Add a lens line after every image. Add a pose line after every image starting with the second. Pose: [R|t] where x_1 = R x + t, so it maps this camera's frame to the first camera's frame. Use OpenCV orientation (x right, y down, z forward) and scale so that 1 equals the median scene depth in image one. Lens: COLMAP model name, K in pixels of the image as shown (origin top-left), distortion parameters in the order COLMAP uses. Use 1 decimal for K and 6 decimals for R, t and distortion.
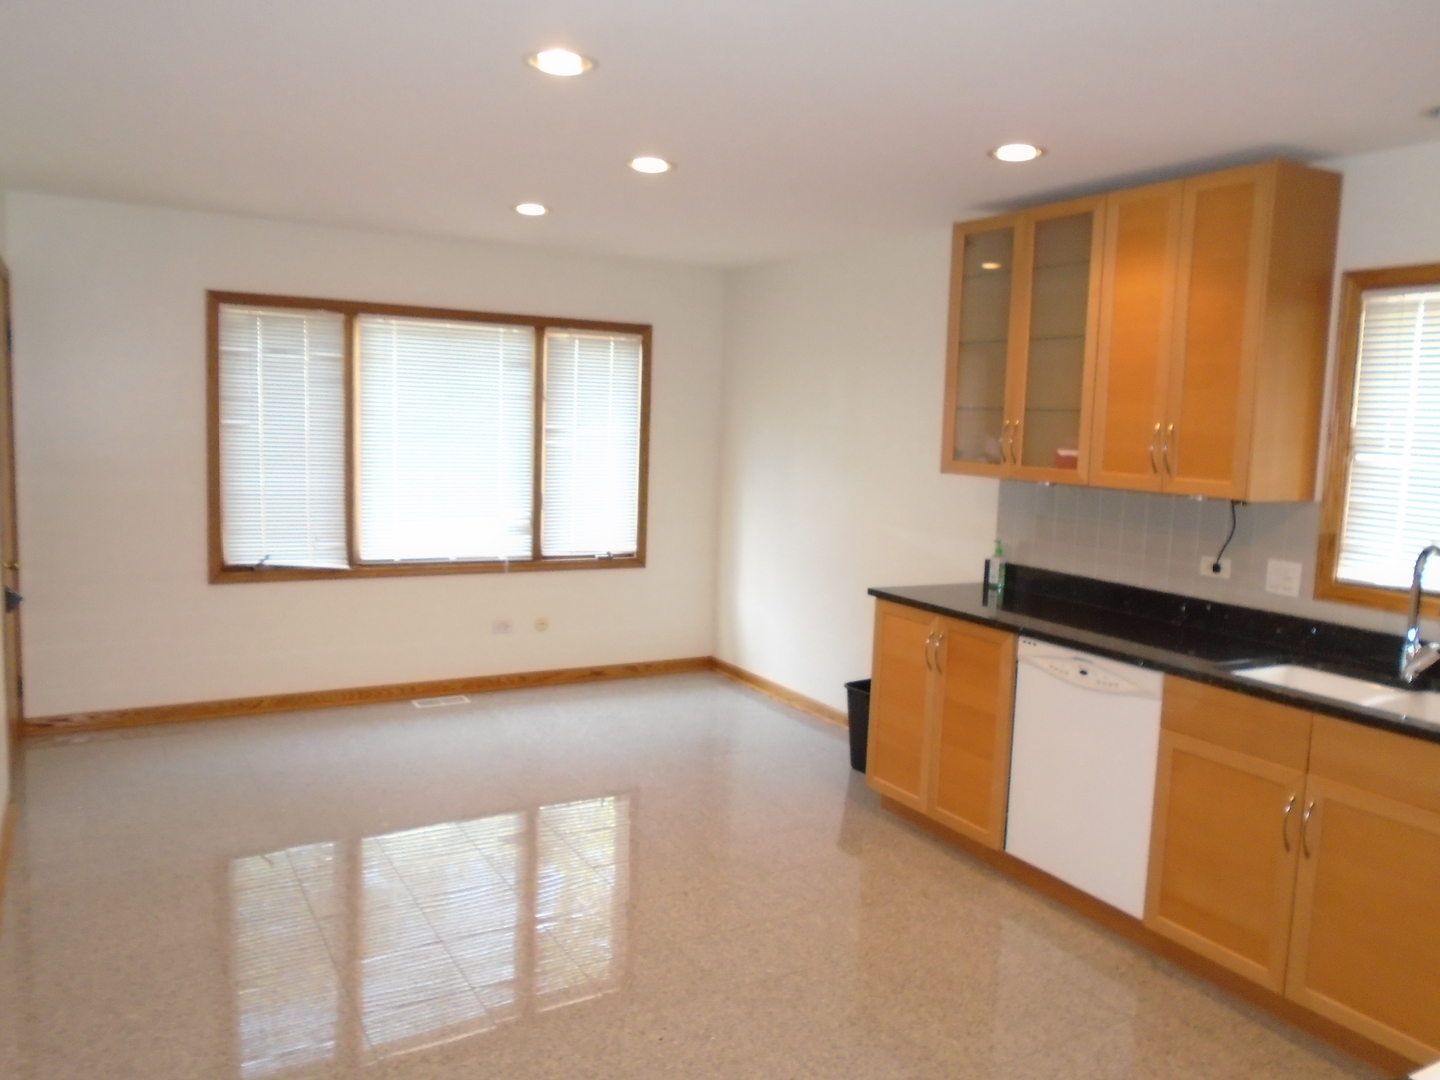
lens RADIAL K [[1112.0, 0, 734.4], [0, 1112.0, 531.5], [0, 0, 1]] dist [-0.009328, 0.010097]
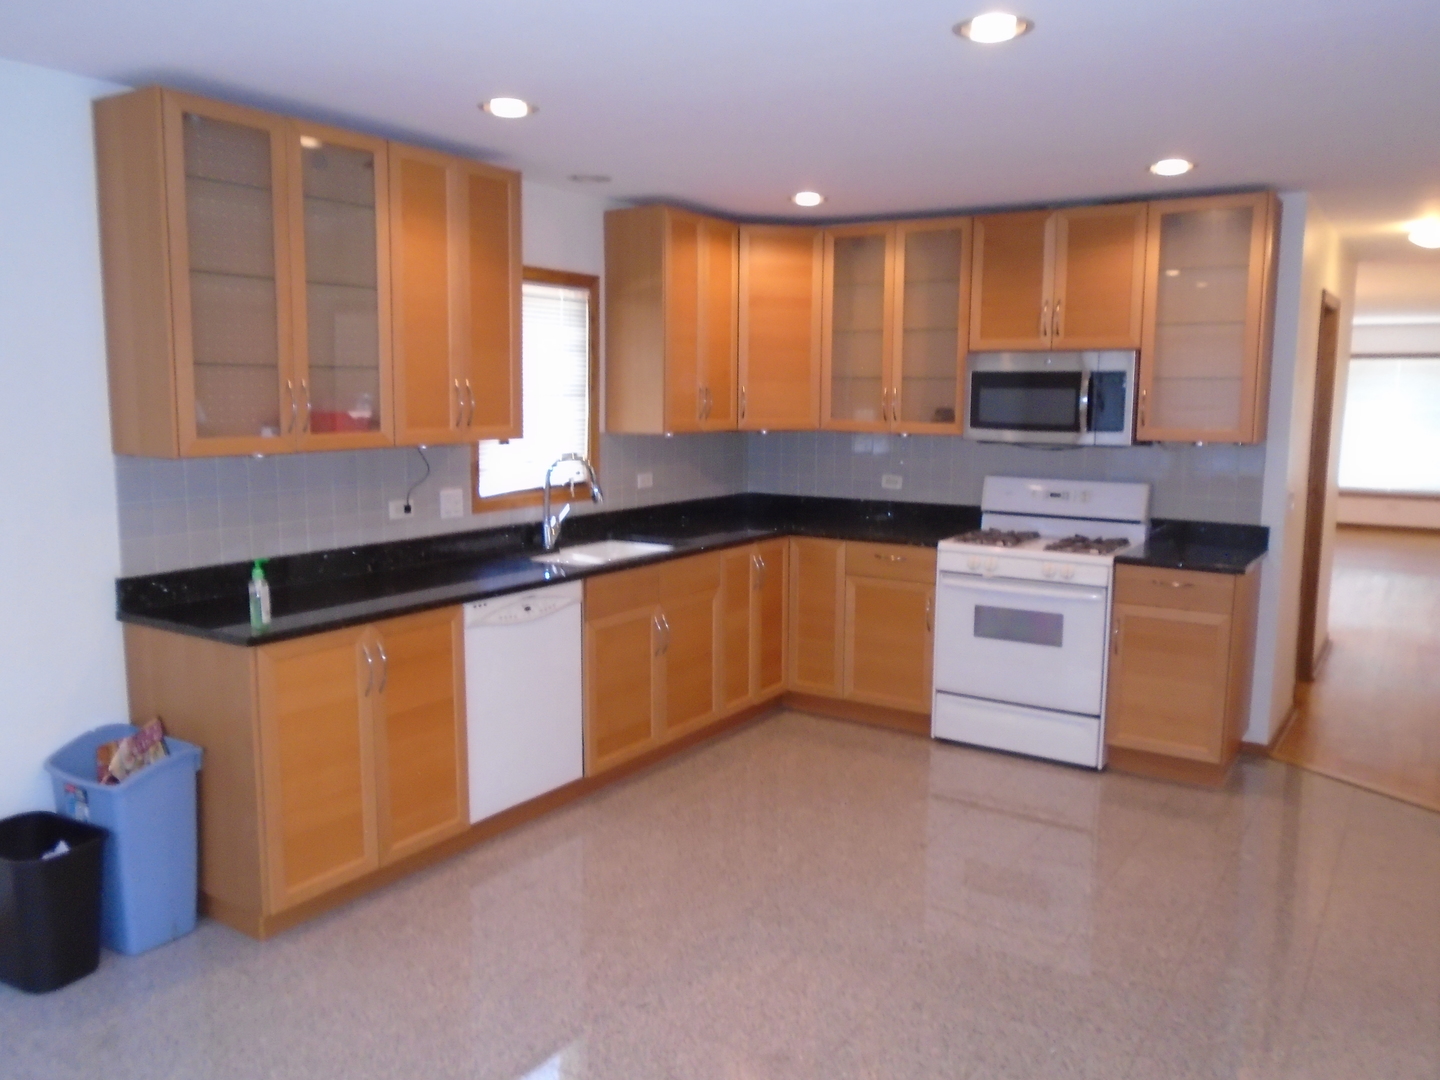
lens RADIAL K [[1112.0, 0, 711.0], [0, 1112.0, 536.5], [0, 0, 1]] dist [-0.009328, 0.010097]
pose [[-0.438372, -0.158362, 0.884732, -0.733717], [0.068843, 0.975548, 0.208728, -0.161997], [-0.896153, 0.152408, -0.416751, 1.282104]]
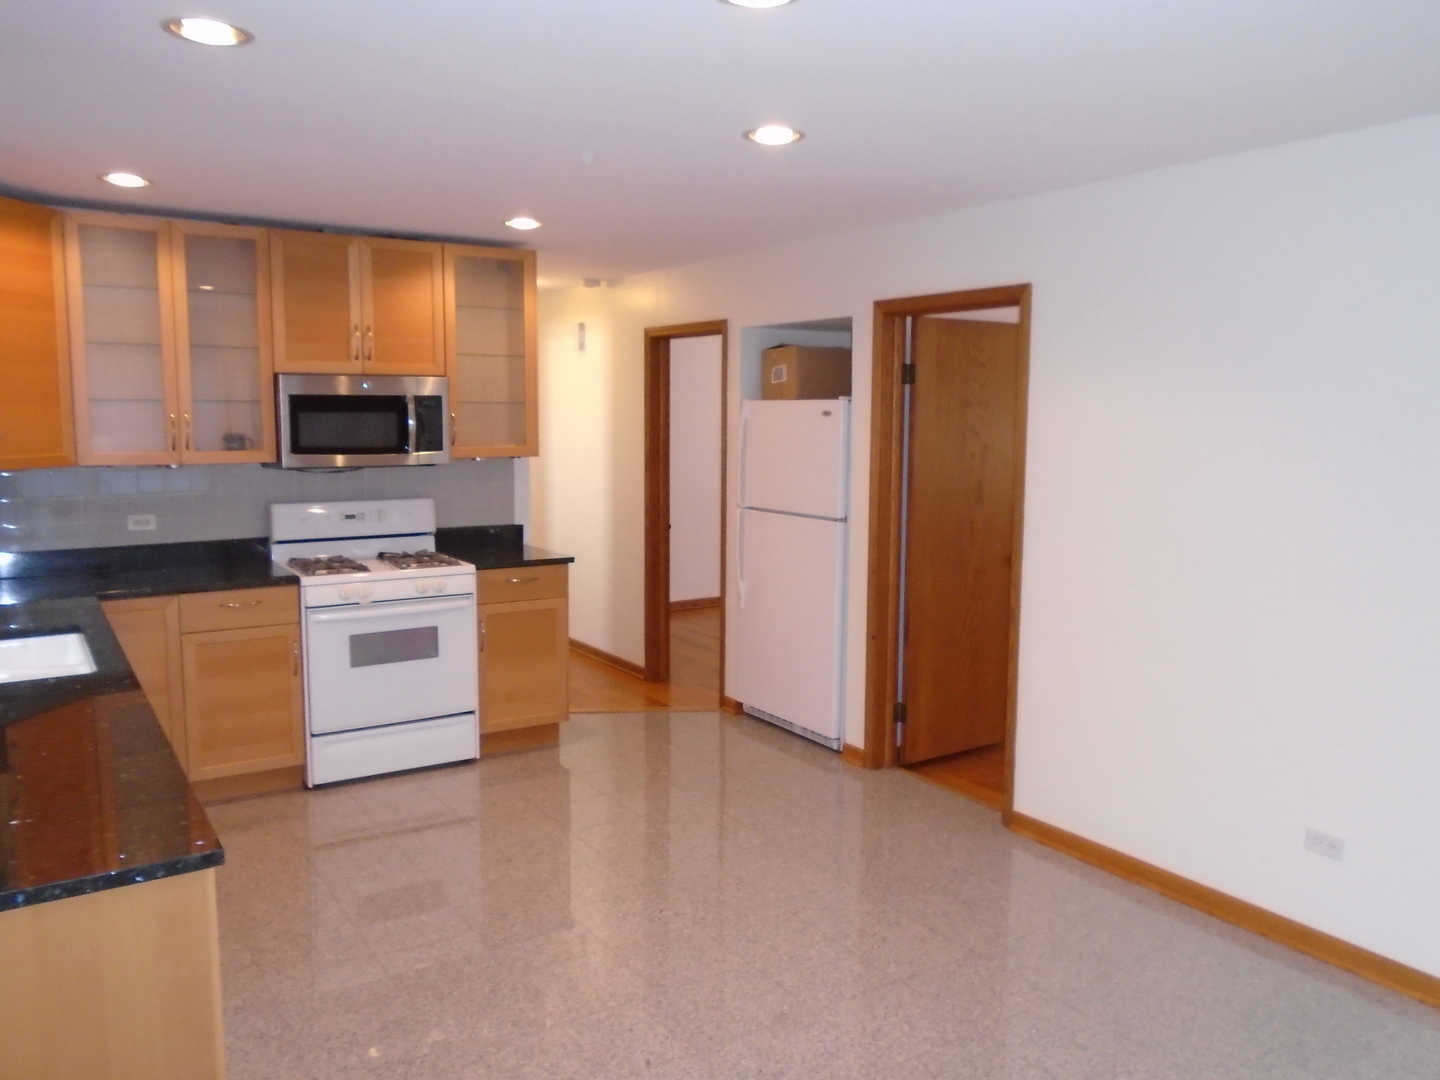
lens RADIAL K [[1112.0, 0, 709.6], [0, 1112.0, 542.0], [0, 0, 1]] dist [-0.009328, 0.010097]
pose [[-0.998570, -0.036420, -0.039126, -0.044713], [-0.043954, 0.975996, 0.213306, -0.182438], [0.030419, 0.214720, -0.976202, 1.722341]]
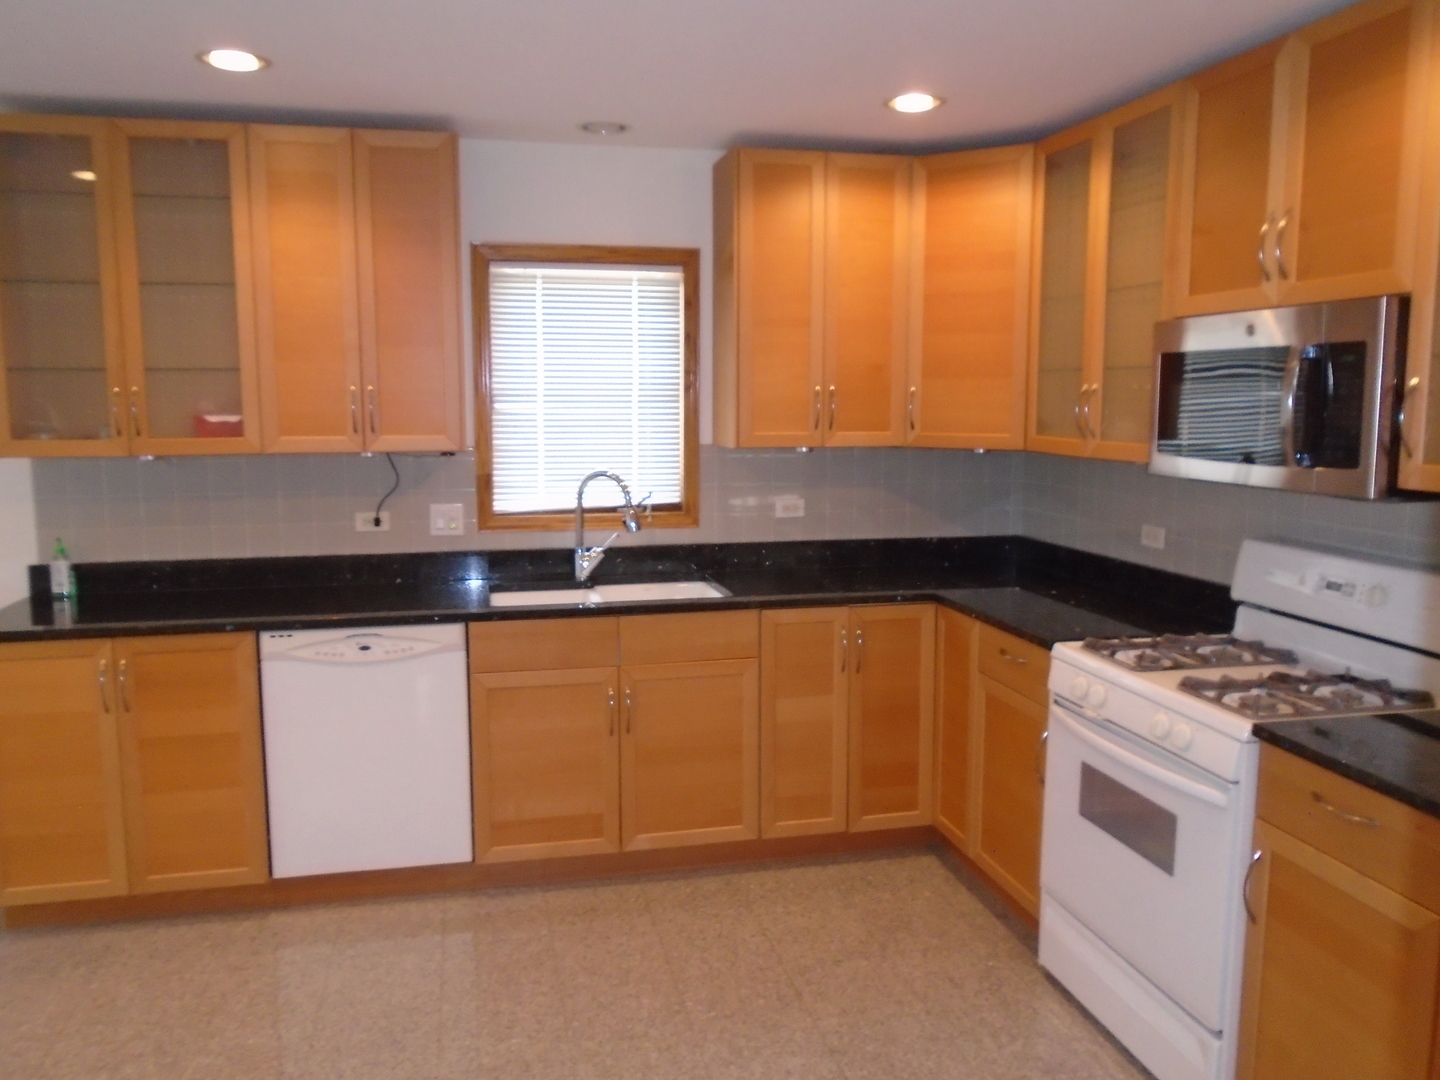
lens RADIAL K [[1112.0, 0, 714.8], [0, 1112.0, 531.8], [0, 0, 1]] dist [-0.009328, 0.010097]
pose [[0.301904, -0.155991, 0.940490, -0.466907], [0.109281, 0.985682, 0.128407, -0.059431], [-0.947054, 0.064011, 0.314628, 0.412858]]
